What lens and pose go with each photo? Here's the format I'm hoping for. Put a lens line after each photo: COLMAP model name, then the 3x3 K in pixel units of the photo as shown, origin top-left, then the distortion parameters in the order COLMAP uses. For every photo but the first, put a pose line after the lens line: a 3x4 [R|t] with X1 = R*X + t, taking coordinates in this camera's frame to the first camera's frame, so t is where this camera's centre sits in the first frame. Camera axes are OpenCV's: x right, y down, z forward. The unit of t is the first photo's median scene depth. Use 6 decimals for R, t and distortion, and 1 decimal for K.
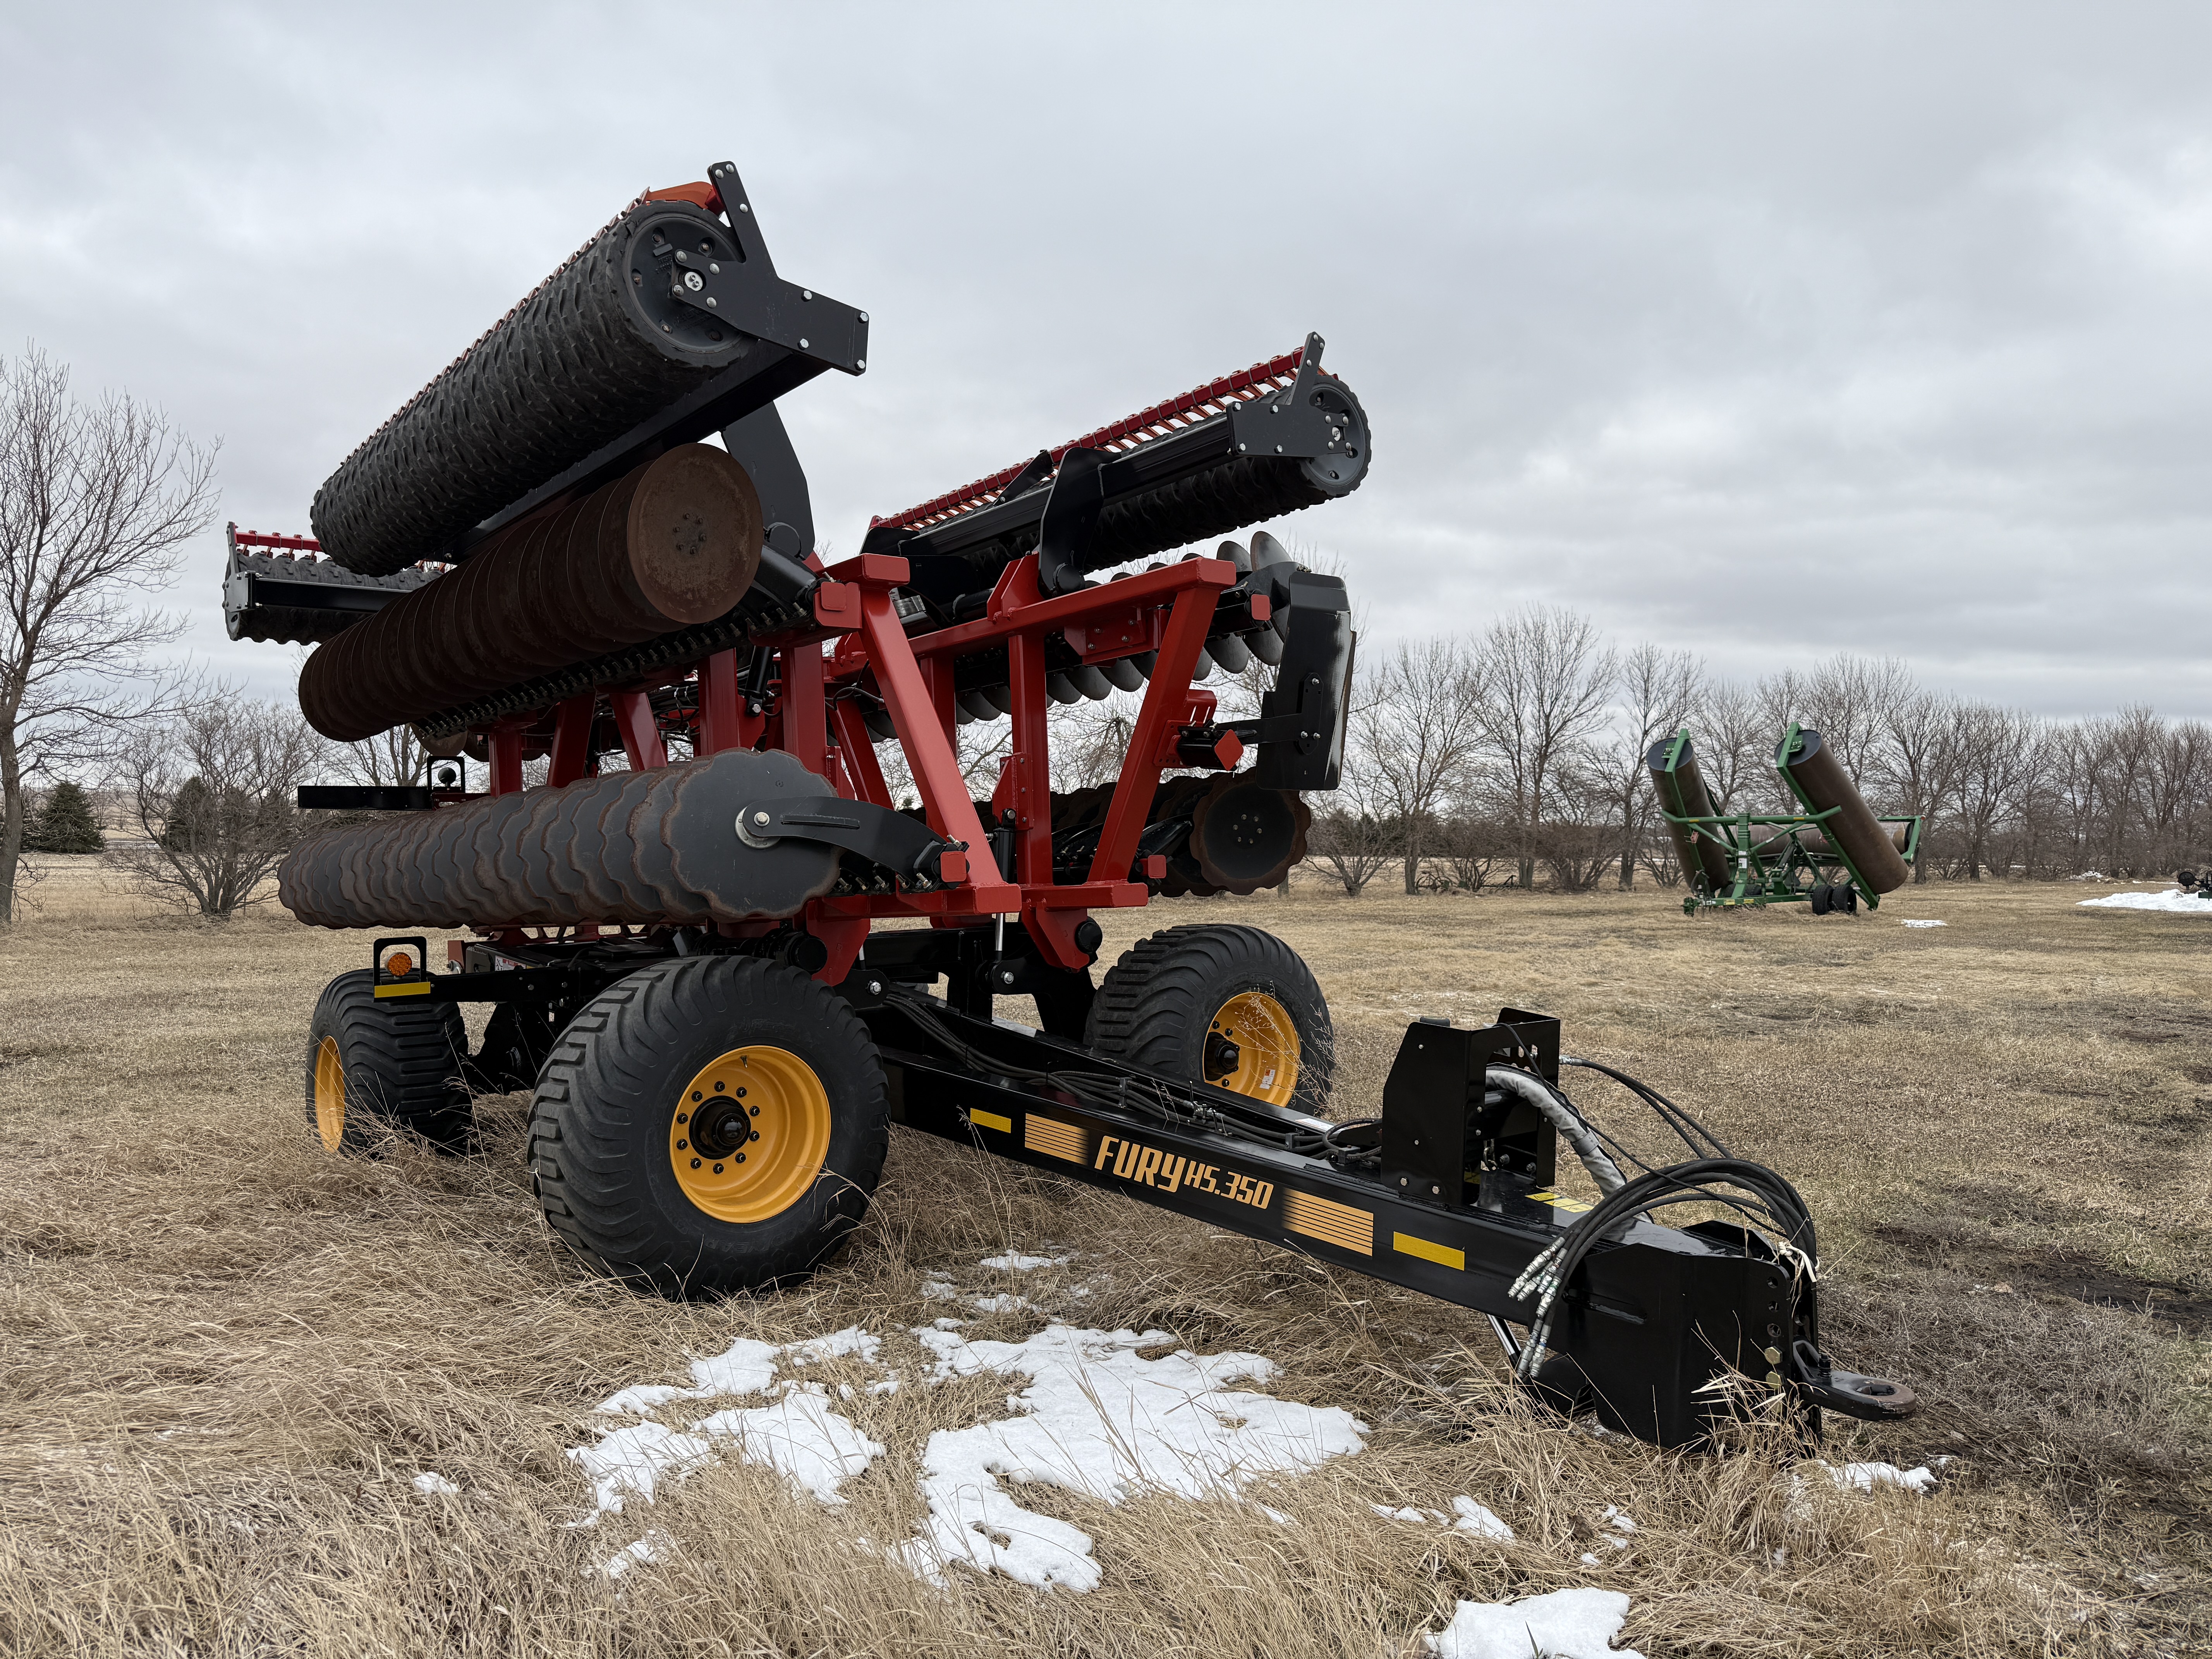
lens RADIAL K [[1561.3, 0, 1112.2], [0, 1561.3, 817.9], [0, 0, 1]] dist [0.065995, -0.071368]
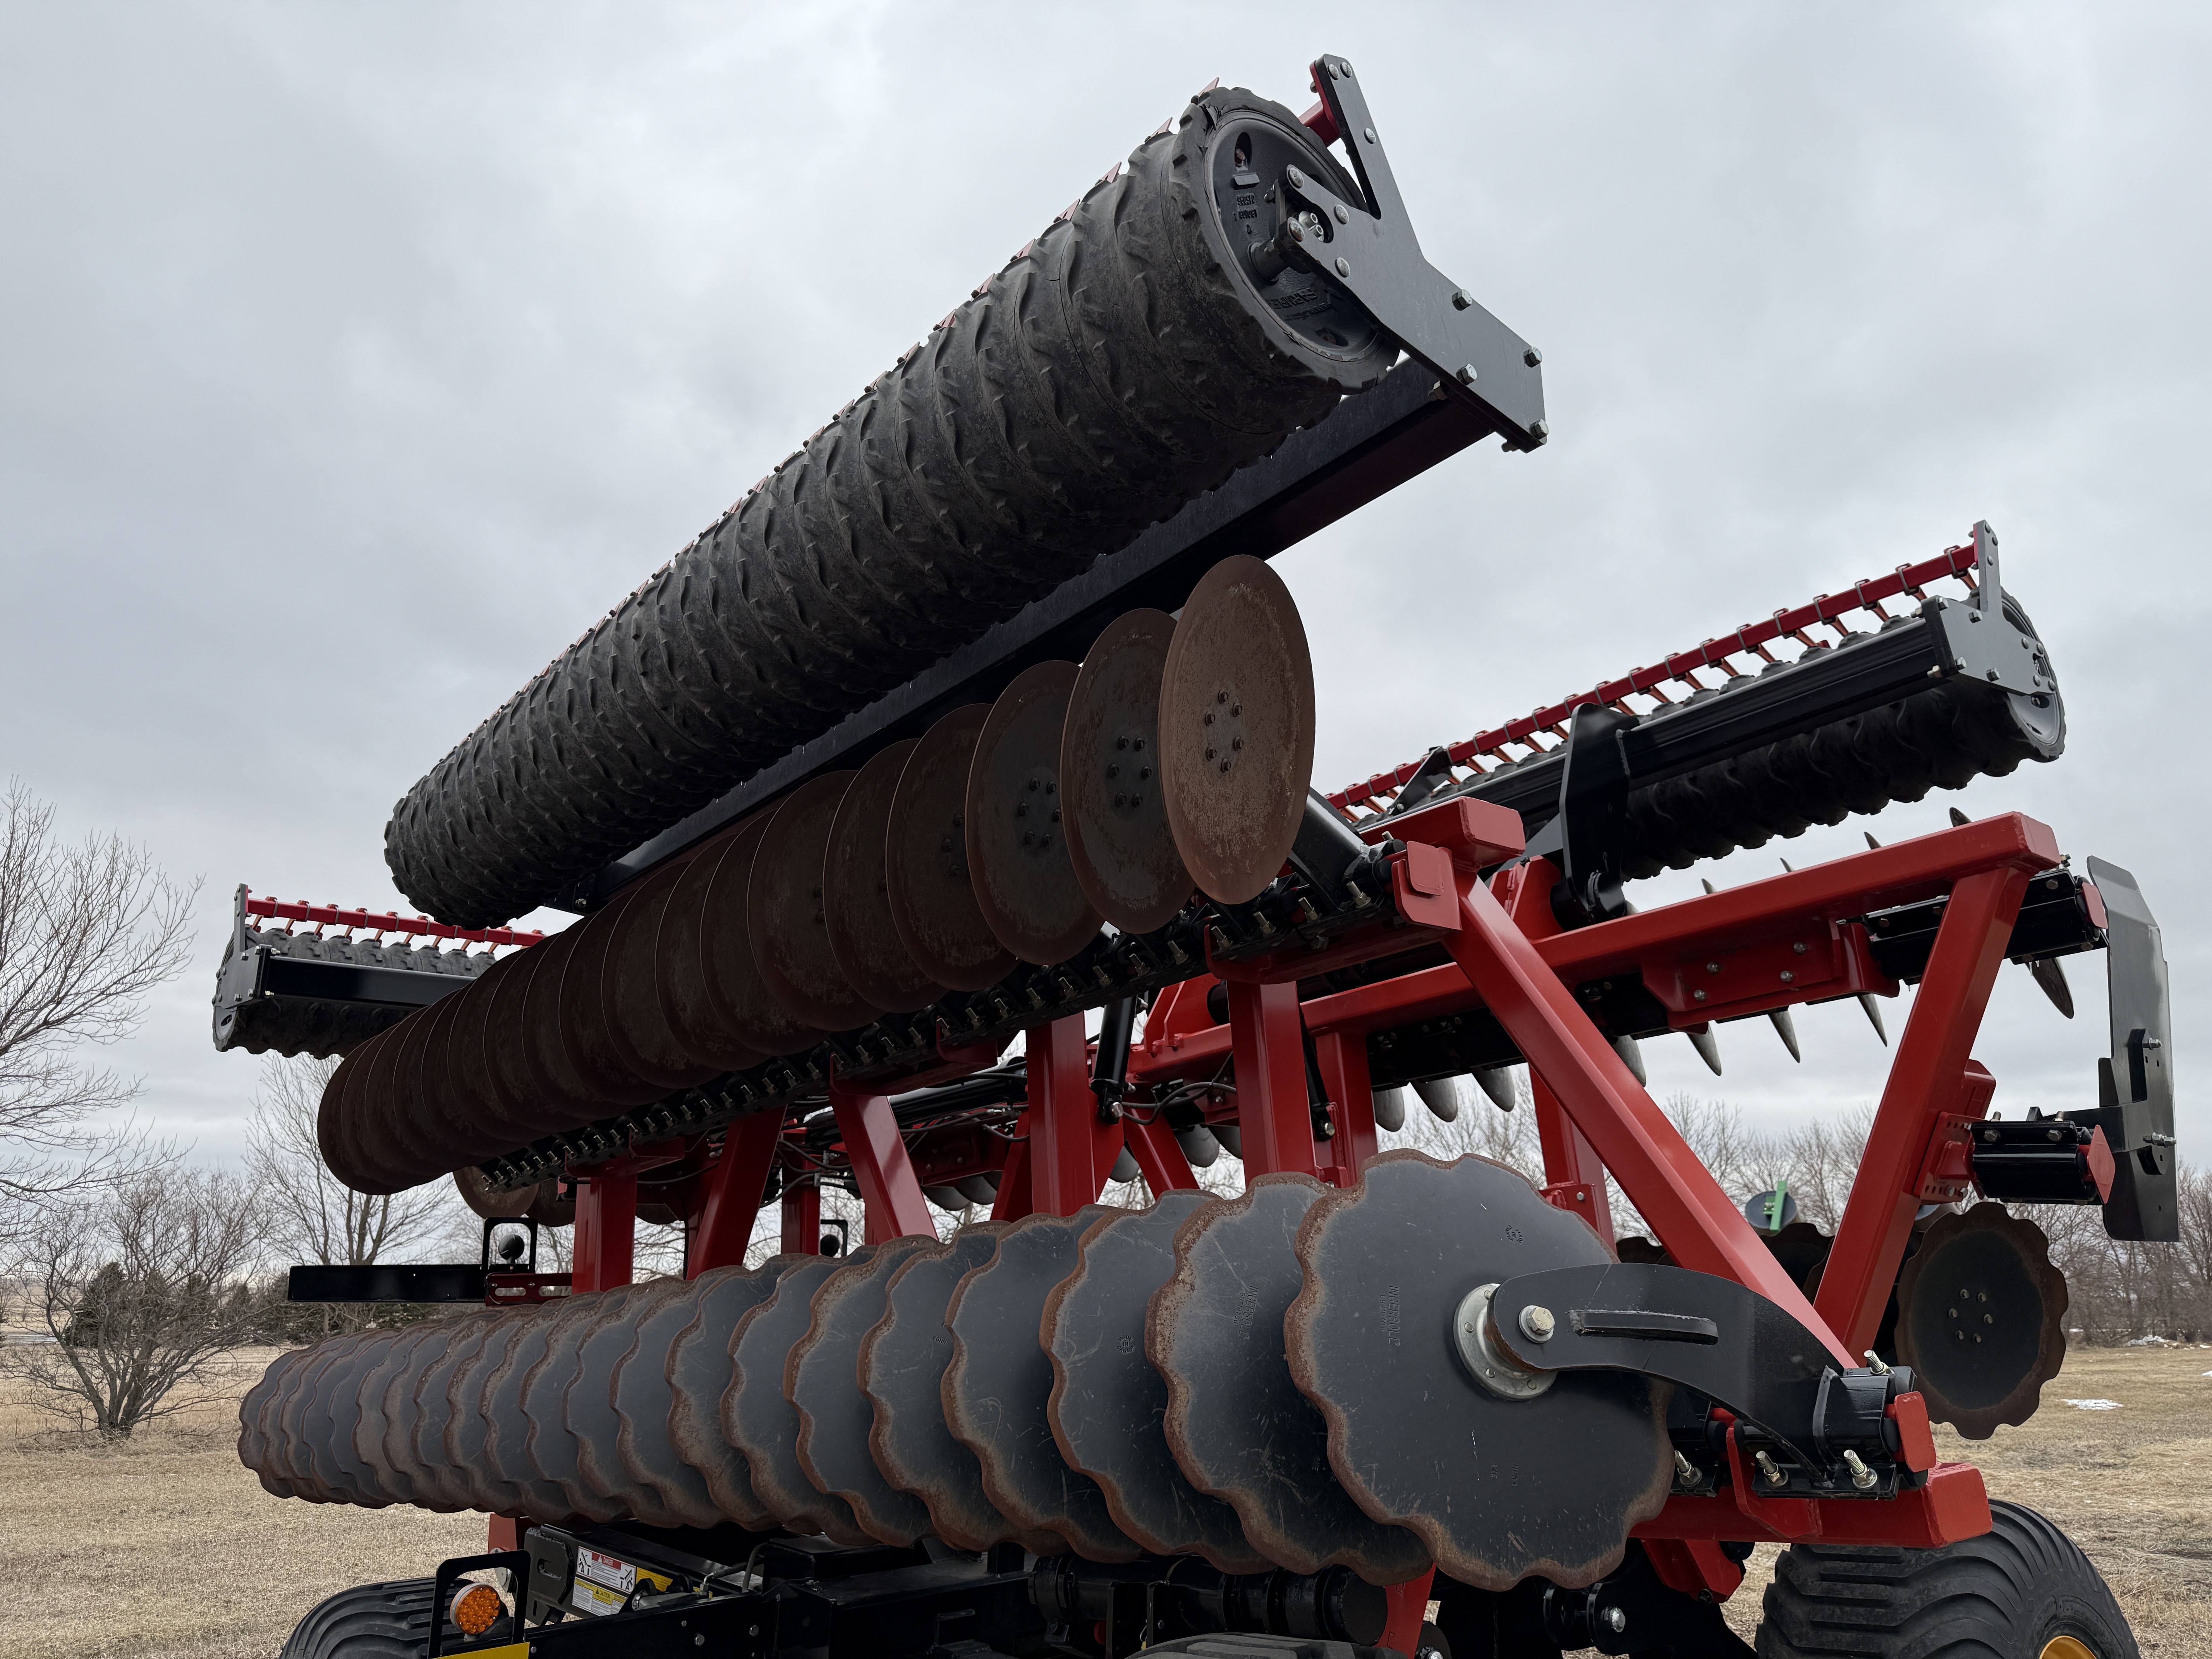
lens RADIAL K [[1557.9, 0, 1112.1], [0, 1557.9, 820.9], [0, 0, 1]] dist [0.014137, -0.014942]
pose [[0.999526, -0.006545, 0.030070, -0.194589], [0.014928, 0.957580, -0.287782, -0.005337], [-0.026911, 0.288095, 0.957224, 0.320682]]
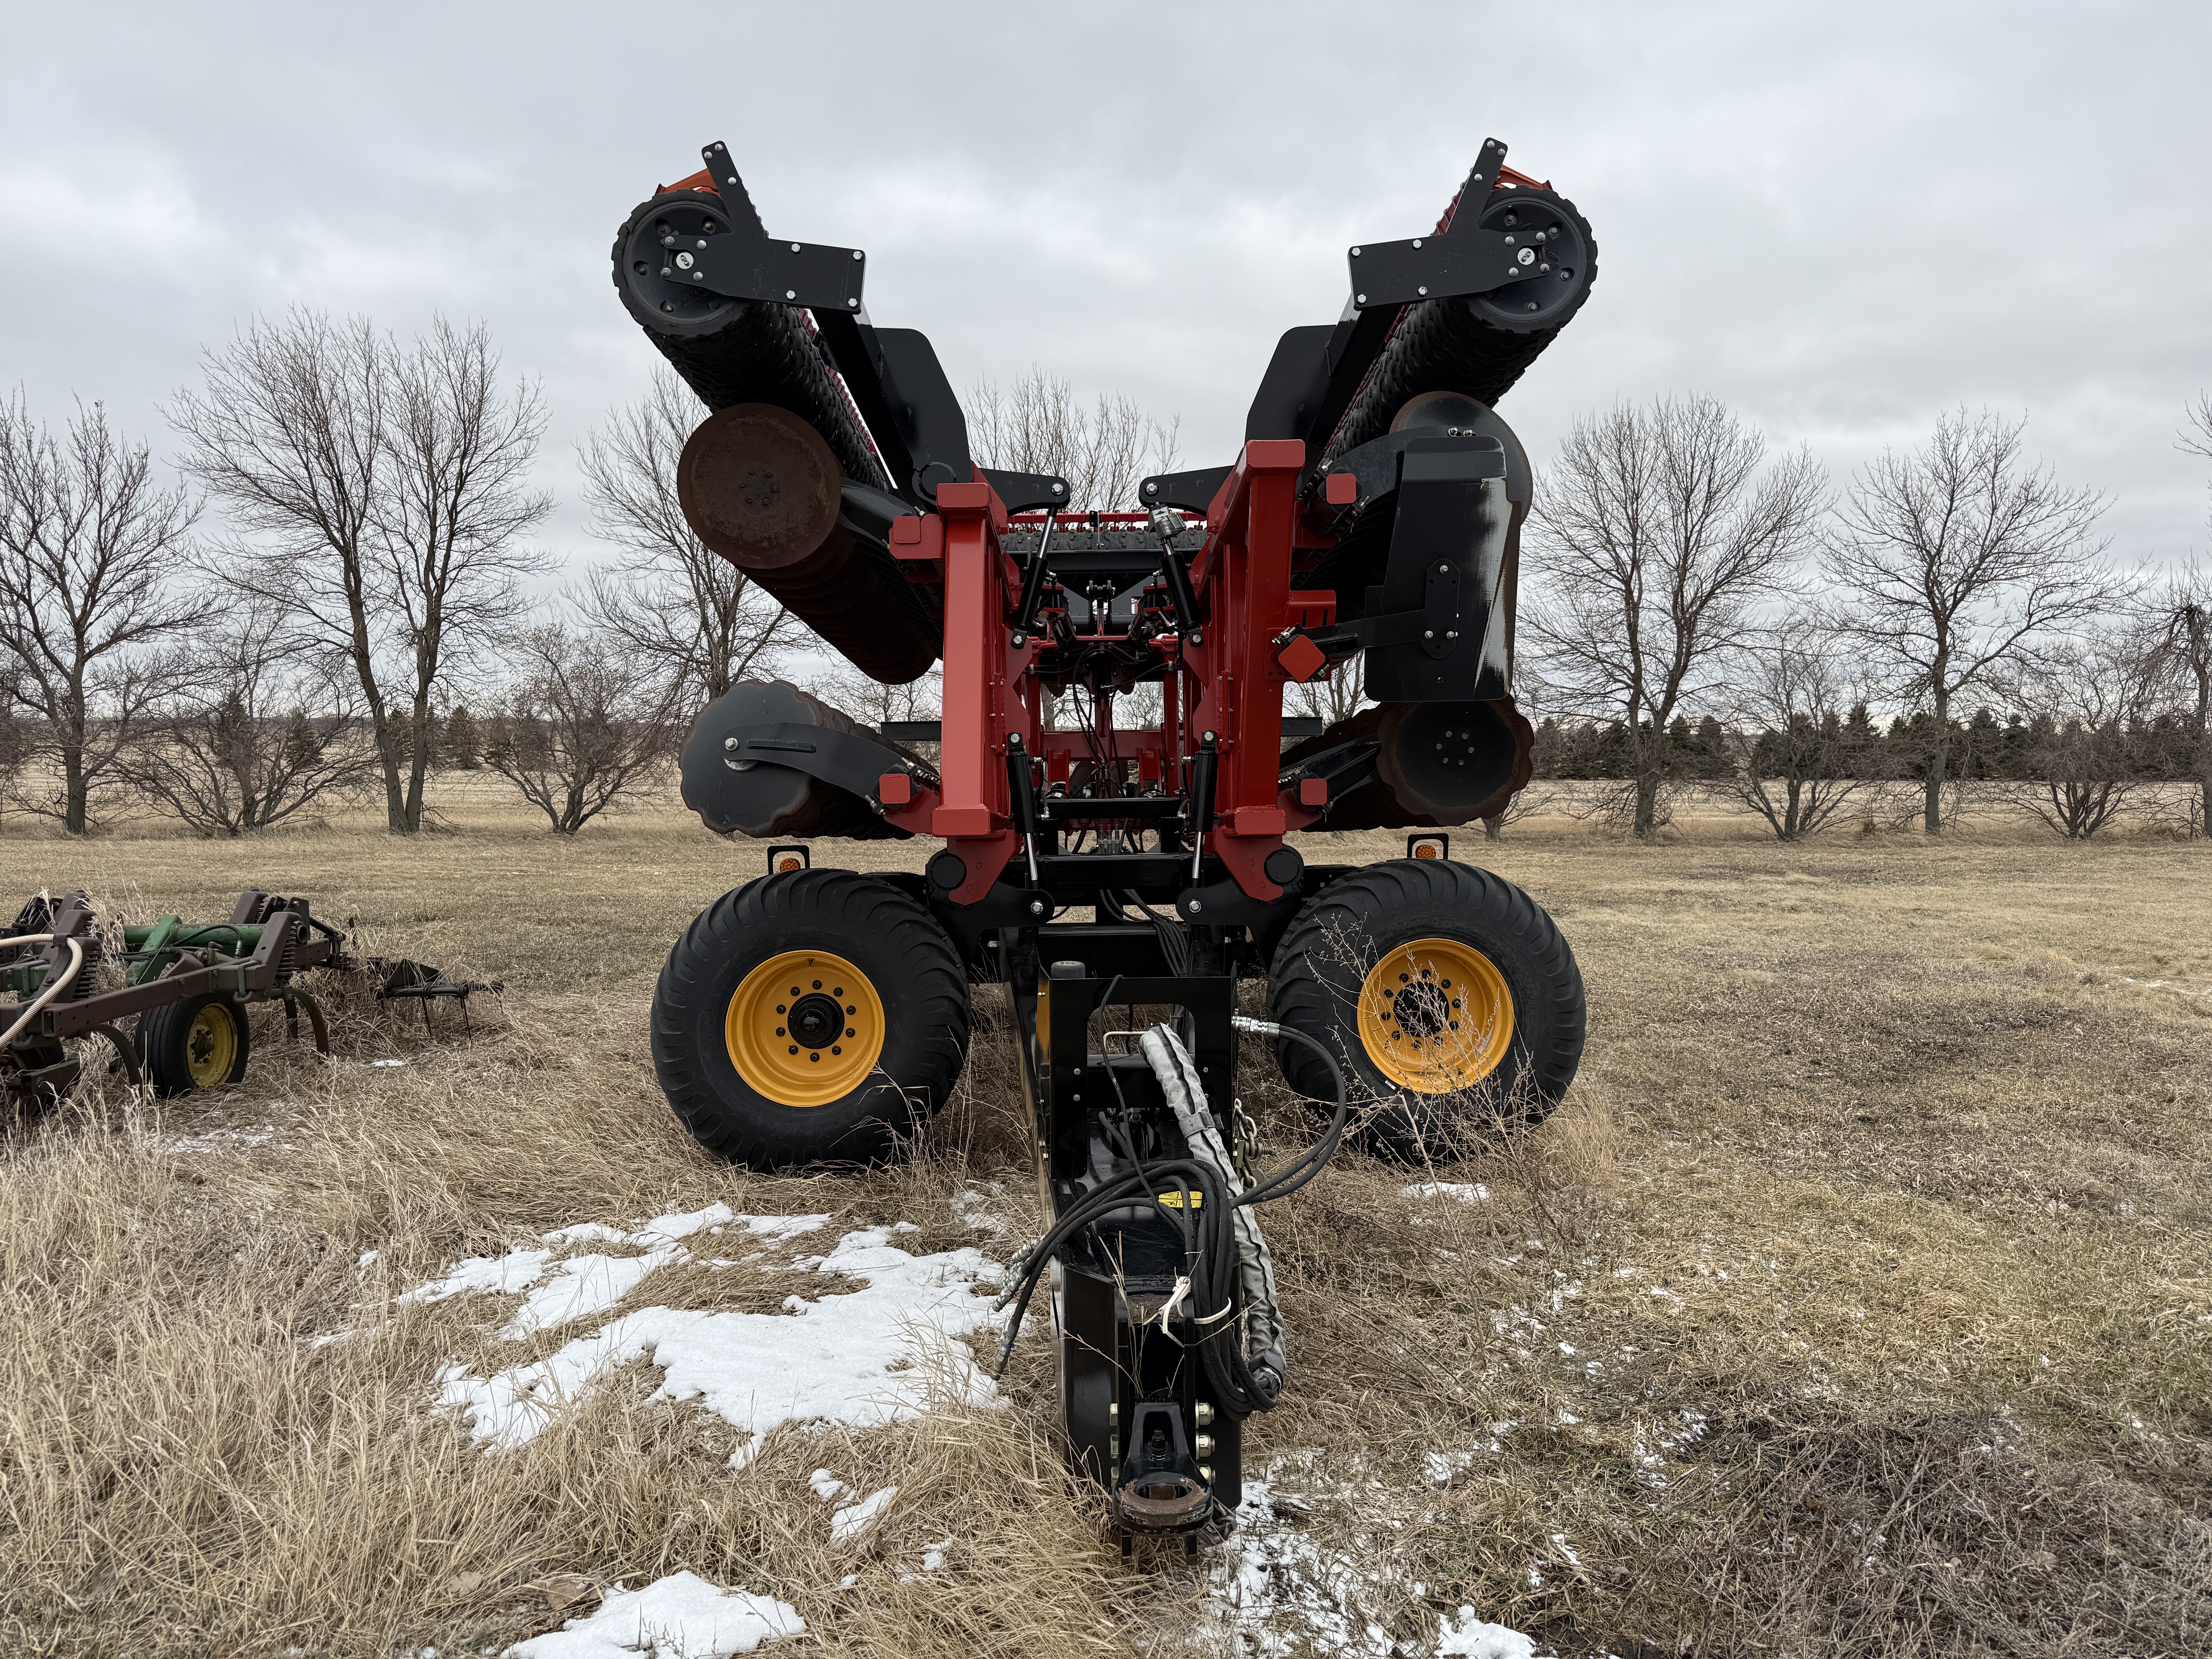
lens RADIAL K [[1534.6, 0, 1101.5], [0, 1534.6, 828.3], [0, 0, 1]] dist [0.051470, -0.054634]
pose [[0.779240, 0.019125, -0.626434, 0.369995], [0.012458, 0.998864, 0.045992, 0.007952], [0.626602, -0.043643, 0.778117, 0.177368]]
